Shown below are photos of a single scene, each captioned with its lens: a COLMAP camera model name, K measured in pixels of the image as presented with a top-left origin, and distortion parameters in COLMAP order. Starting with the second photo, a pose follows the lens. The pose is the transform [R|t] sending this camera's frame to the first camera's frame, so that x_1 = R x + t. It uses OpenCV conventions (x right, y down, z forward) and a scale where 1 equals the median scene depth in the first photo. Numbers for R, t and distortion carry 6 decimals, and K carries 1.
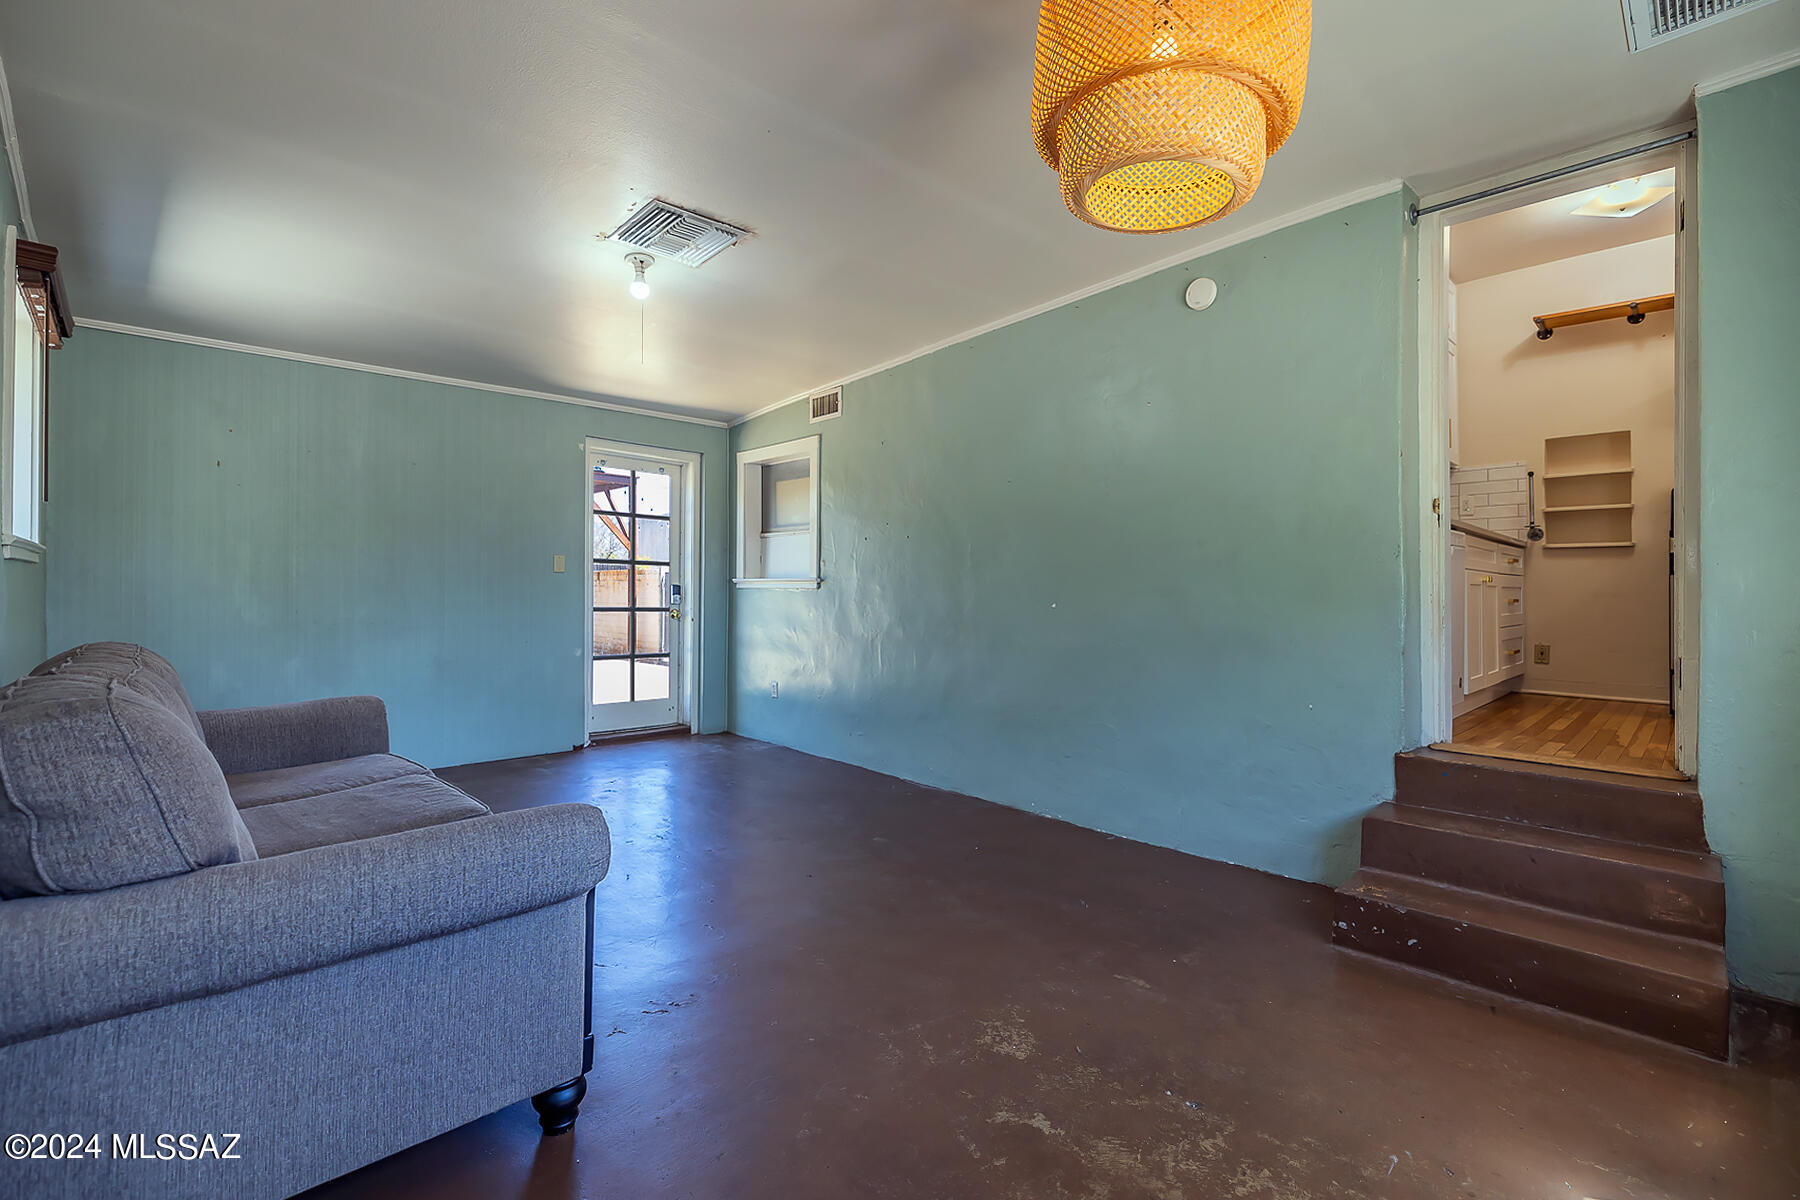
lens RADIAL K [[778.7, 0, 923.7], [0, 778.7, 587.4], [0, 0, 1]] dist [0.000497, -0.000510]
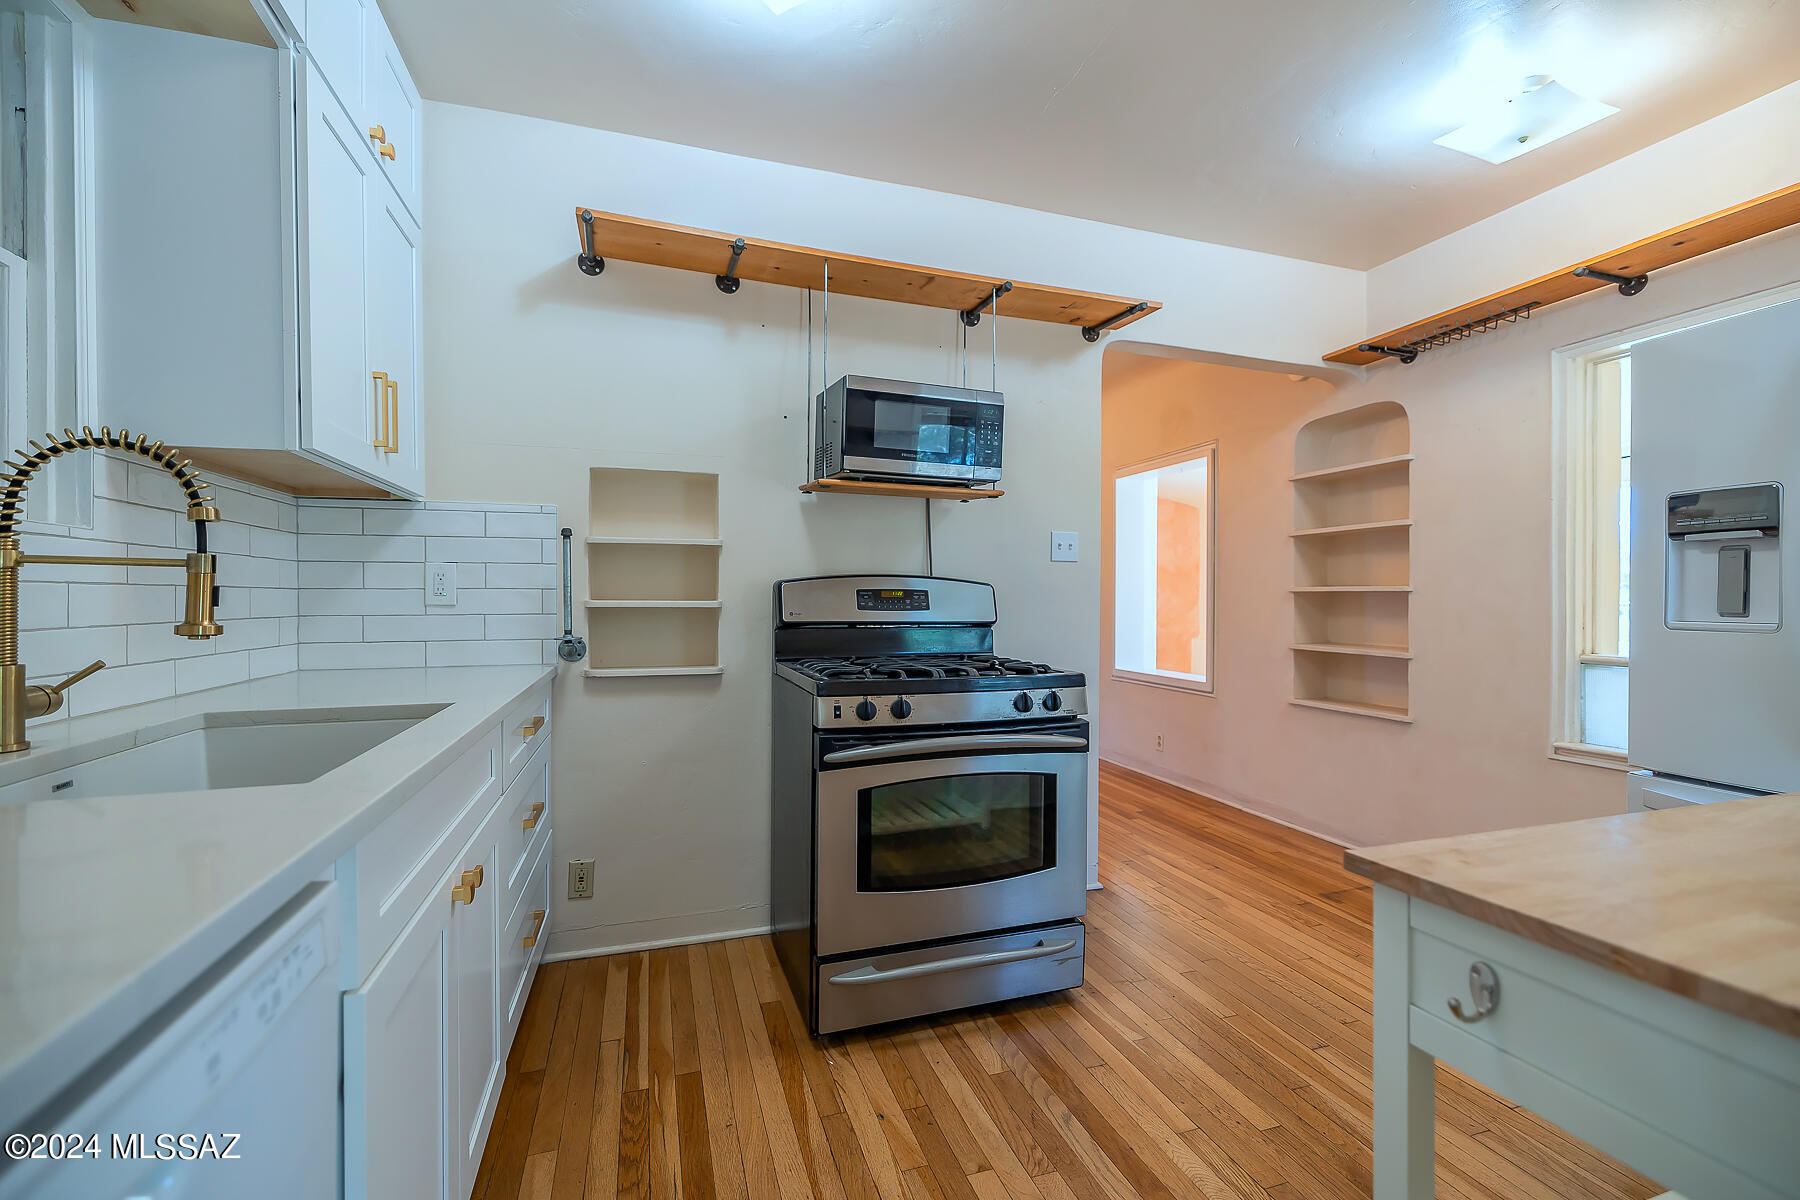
lens RADIAL K [[778.7, 0, 900.7], [0, 778.7, 587.1], [0, 0, 1]] dist [0.000497, -0.000510]
pose [[0.412094, 0.008042, 0.911106, 0.413801], [-0.001157, 0.999965, -0.008303, -0.106871], [-0.911140, 0.002367, 0.412089, 0.600711]]
